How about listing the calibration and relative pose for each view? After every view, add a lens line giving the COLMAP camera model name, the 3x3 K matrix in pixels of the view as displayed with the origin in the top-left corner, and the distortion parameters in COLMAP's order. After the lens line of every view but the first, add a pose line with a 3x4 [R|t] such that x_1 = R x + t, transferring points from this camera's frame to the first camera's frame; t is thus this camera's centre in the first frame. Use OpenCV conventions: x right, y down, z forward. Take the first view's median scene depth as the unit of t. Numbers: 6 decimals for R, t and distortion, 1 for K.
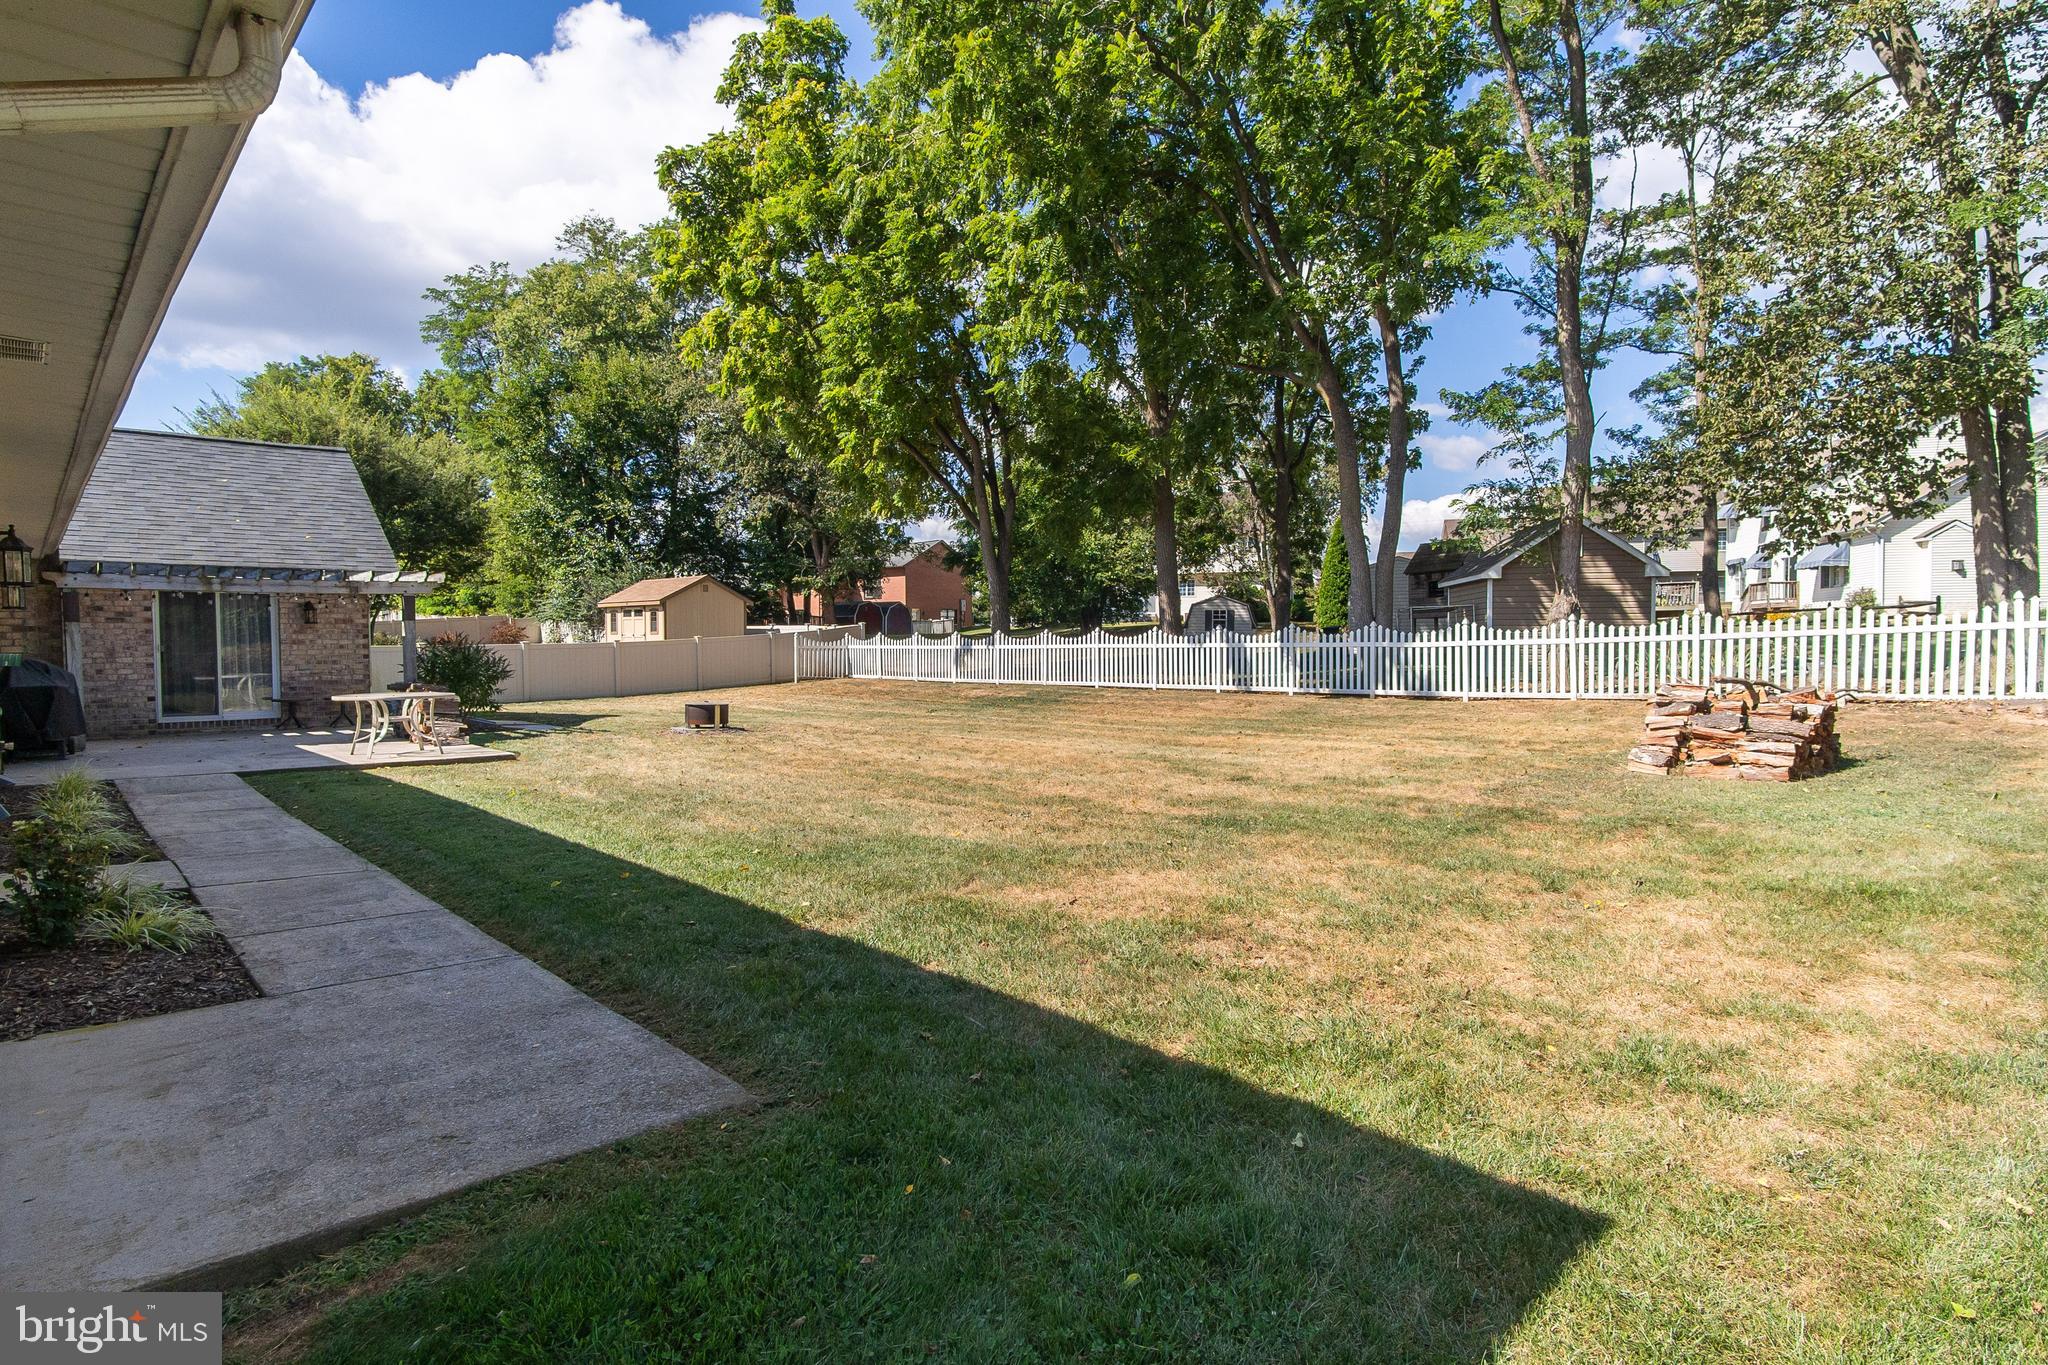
lens RADIAL K [[1102.9, 0, 1058.8], [0, 1102.9, 690.6], [0, 0, 1]] dist [0.010226, -0.001368]
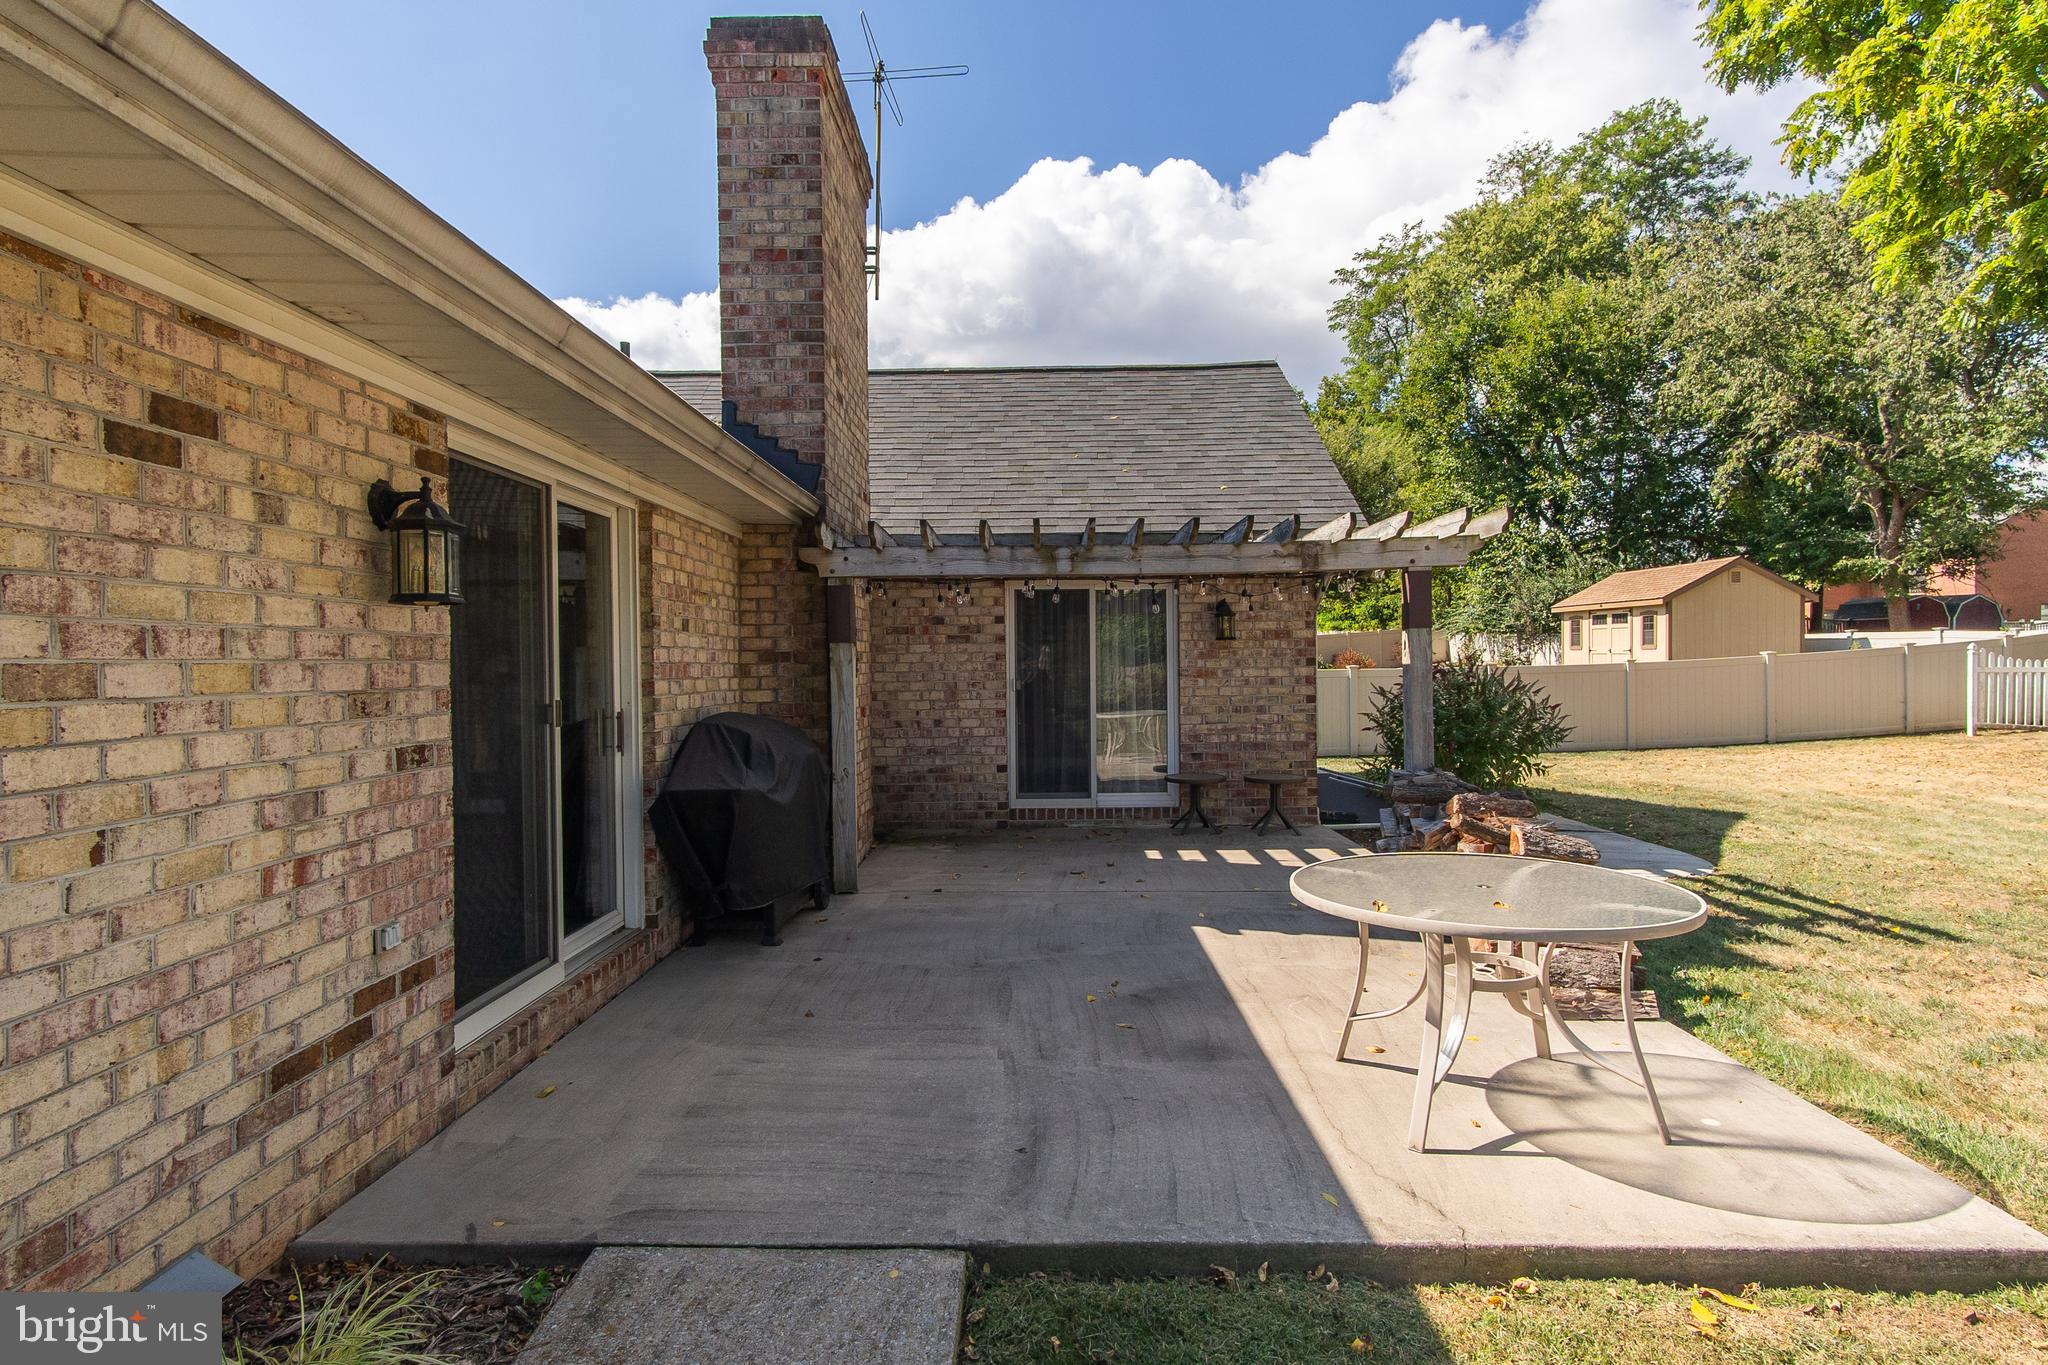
lens RADIAL K [[1102.9, 0, 1022.3], [0, 1102.9, 675.6], [0, 0, 1]] dist [0.010226, -0.001368]
pose [[0.718739, 0.006240, -0.695252, -0.131036], [-0.024542, 0.999564, -0.016399, -0.011145], [0.694847, 0.028850, 0.718579, 0.191549]]
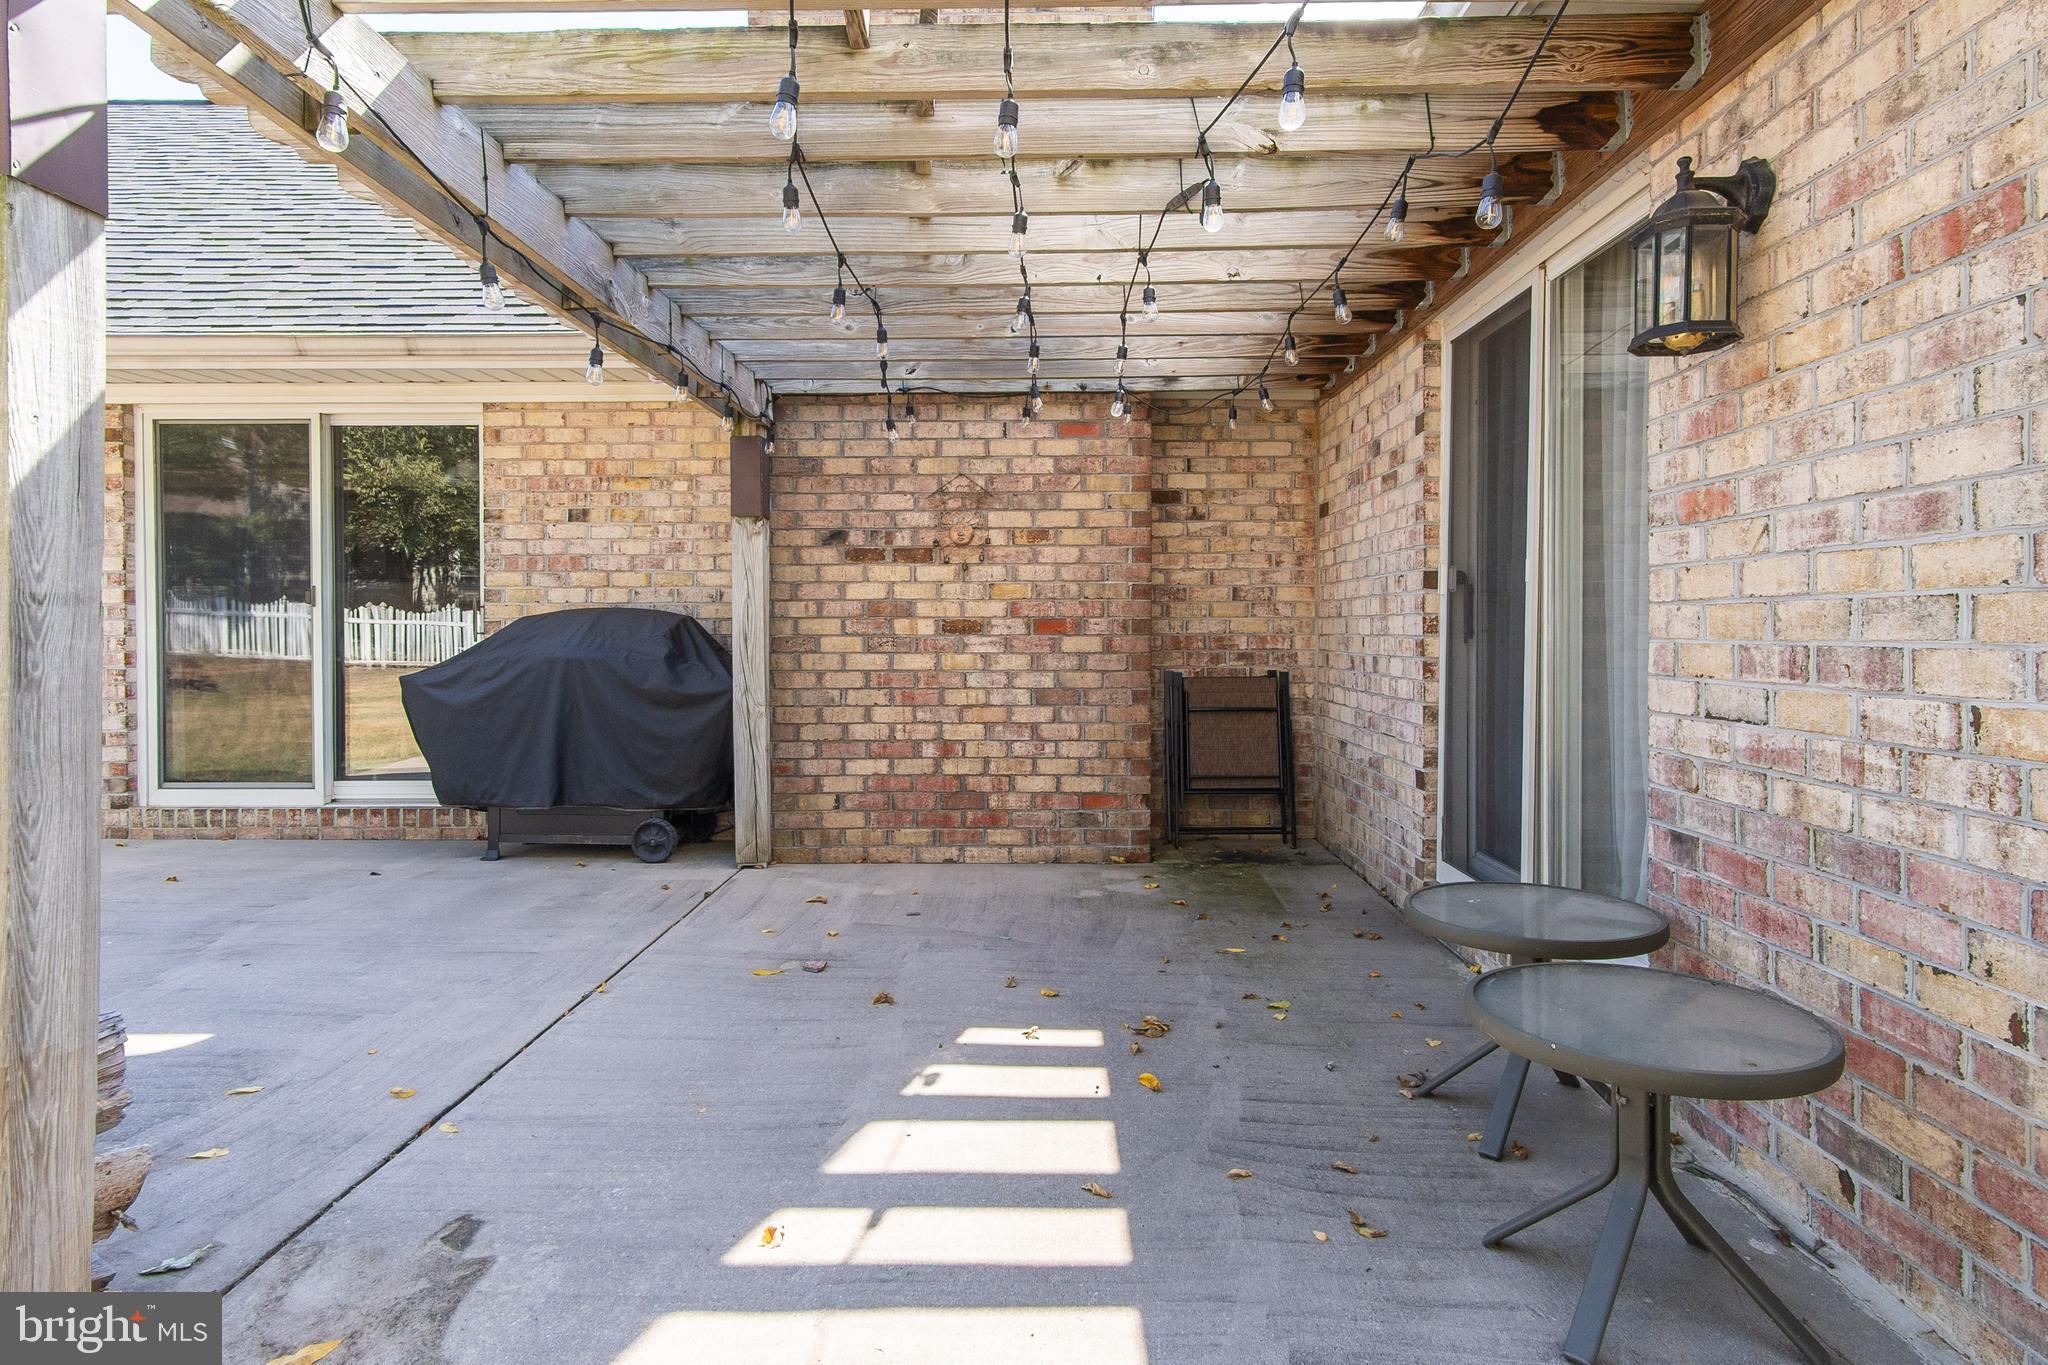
lens RADIAL K [[1102.9, 0, 1014.9], [0, 1102.9, 631.3], [0, 0, 1]] dist [0.010226, -0.001368]
pose [[-0.700272, 0.011054, -0.713791, -0.193212], [-0.025937, 0.998826, 0.040915, -0.011382], [0.713405, 0.047165, -0.699163, 0.374478]]
